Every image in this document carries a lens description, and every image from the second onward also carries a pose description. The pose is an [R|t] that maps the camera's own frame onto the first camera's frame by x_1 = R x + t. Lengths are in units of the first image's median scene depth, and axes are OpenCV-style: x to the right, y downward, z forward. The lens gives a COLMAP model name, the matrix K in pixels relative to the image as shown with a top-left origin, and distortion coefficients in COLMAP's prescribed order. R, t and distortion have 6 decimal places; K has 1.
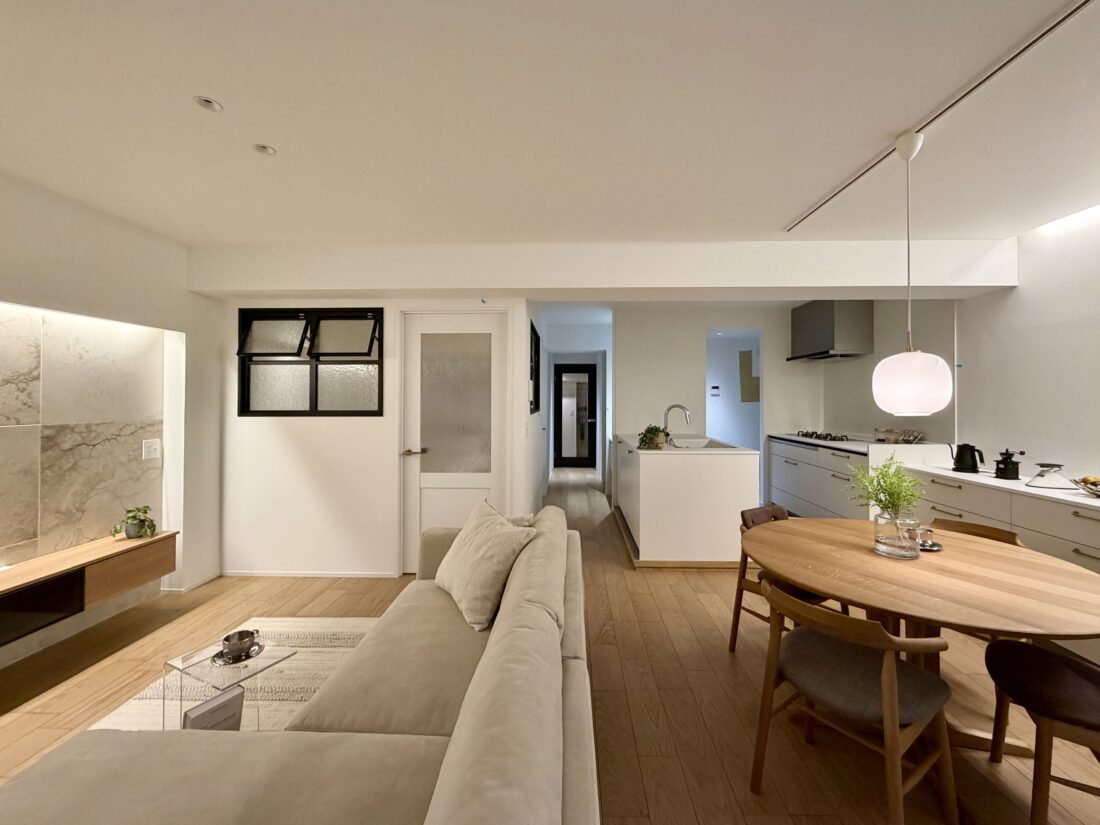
lens RADIAL K [[450.6, 0, 553.7], [0, 450.6, 401.6], [0, 0, 1]] dist [0.002834, 0.000669]
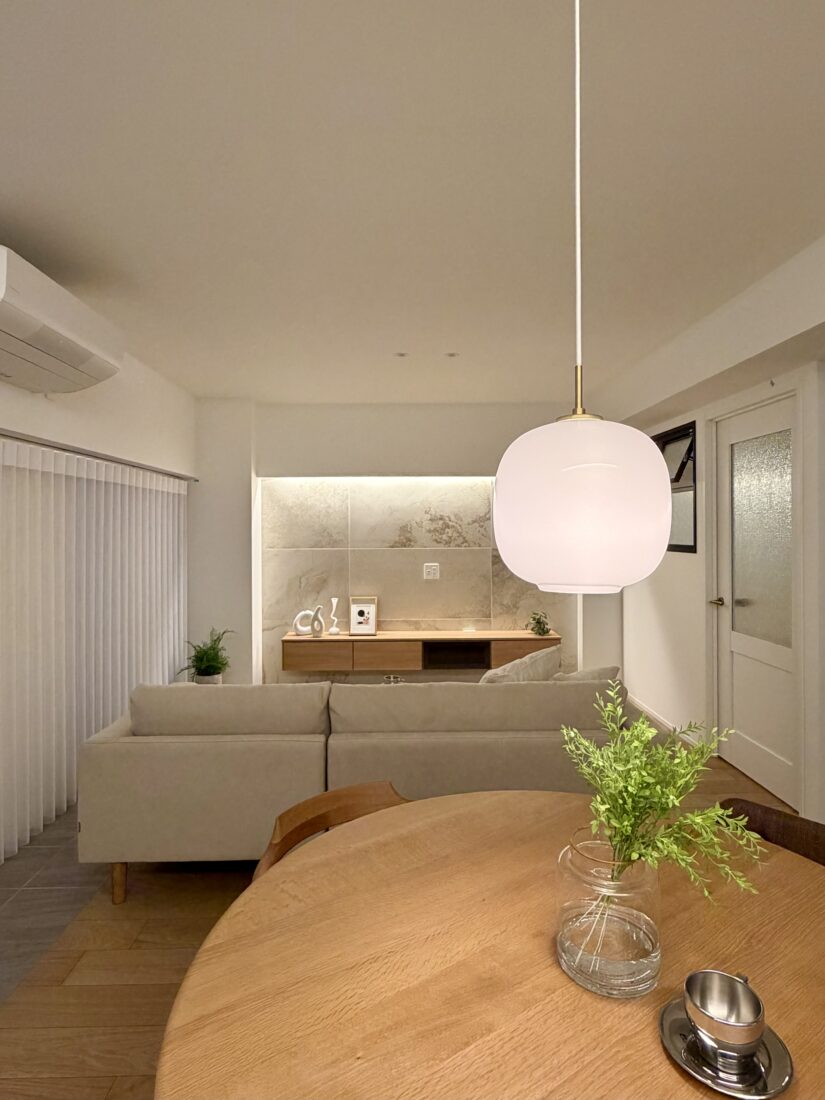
lens RADIAL K [[581.6, 0, 407.2], [0, 581.6, 526.2], [0, 0, 1]] dist [0.000367, 0.000058]
pose [[0.051111, -0.004037, -0.998685, 0.833587], [0.001358, 0.999991, -0.003972, -0.016692], [0.998692, -0.001153, 0.051116, 0.546075]]
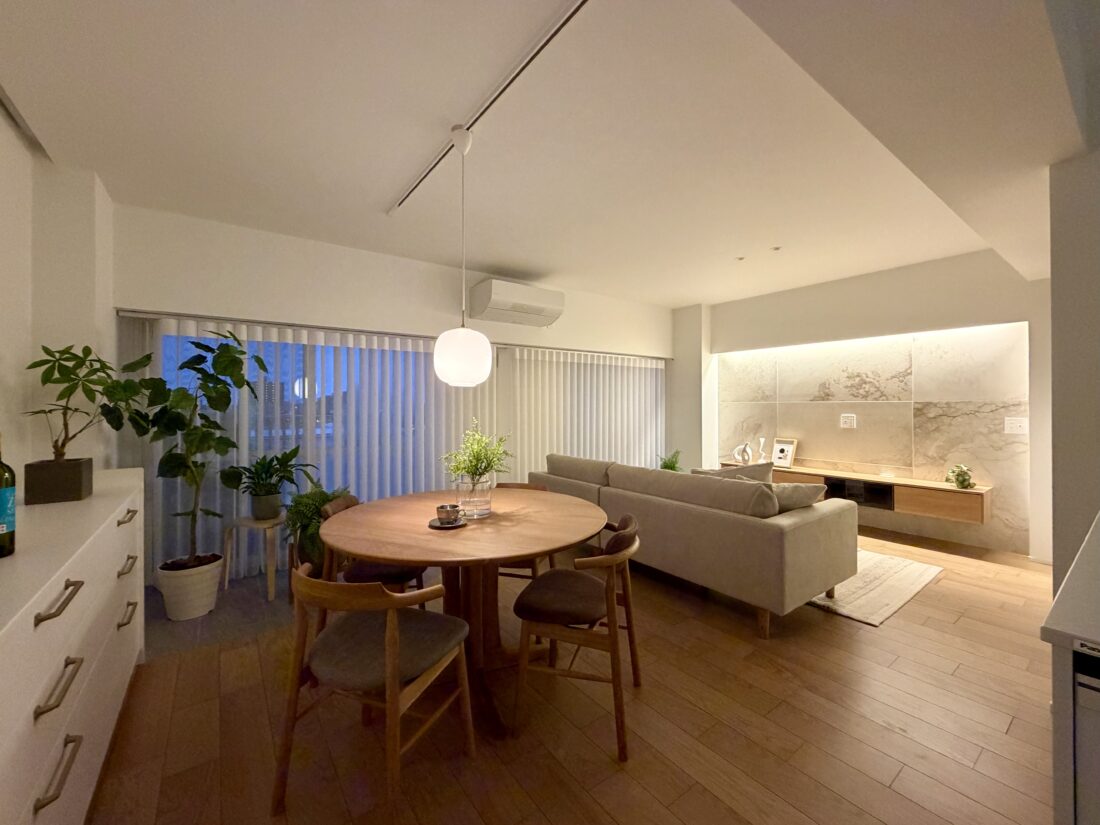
lens RADIAL K [[450.6, 0, 554.5], [0, 450.6, 408.9], [0, 0, 1]] dist [0.002834, 0.000669]
pose [[-0.773771, 0.013980, -0.633311, 0.903590], [0.005668, 0.999869, 0.015146, 0.042643], [0.633440, 0.008130, -0.773749, 1.336982]]
